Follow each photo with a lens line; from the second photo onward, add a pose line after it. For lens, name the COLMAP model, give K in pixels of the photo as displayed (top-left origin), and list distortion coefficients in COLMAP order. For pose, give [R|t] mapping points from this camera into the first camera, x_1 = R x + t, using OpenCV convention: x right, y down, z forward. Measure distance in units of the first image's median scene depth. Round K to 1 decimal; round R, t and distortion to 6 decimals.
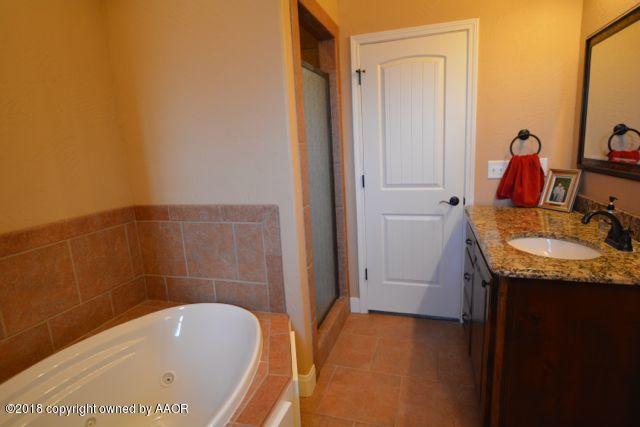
lens RADIAL K [[357.1, 0, 317.2], [0, 357.1, 213.3], [0, 0, 1]] dist [-0.004328, 0.001965]
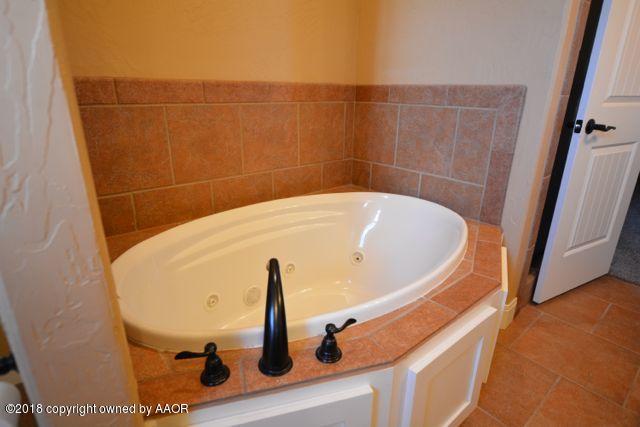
lens RADIAL K [[357.1, 0, 321.0], [0, 357.1, 213.6], [0, 0, 1]] dist [-0.004328, 0.001965]
pose [[0.852573, 0.237341, -0.465606, -0.060714], [-0.162553, 0.967167, 0.195358, 0.154084], [0.496685, -0.090871, 0.863161, 0.078481]]
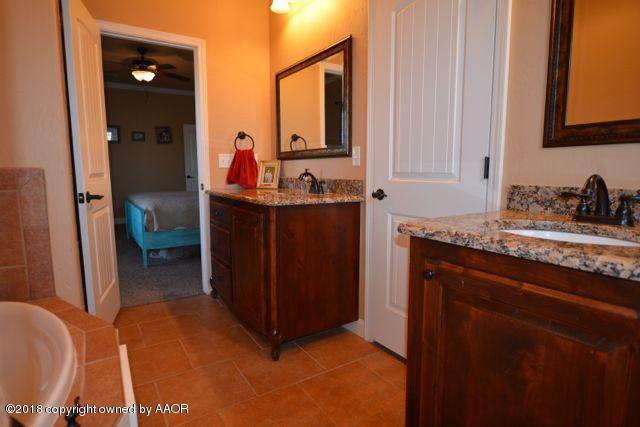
lens RADIAL K [[357.1, 0, 321.8], [0, 357.1, 210.3], [0, 0, 1]] dist [-0.004328, 0.001965]
pose [[0.639228, -0.041047, 0.767921, -0.322795], [0.118335, 0.991931, -0.045483, 0.185101], [-0.759858, 0.119946, 0.638928, -0.065692]]
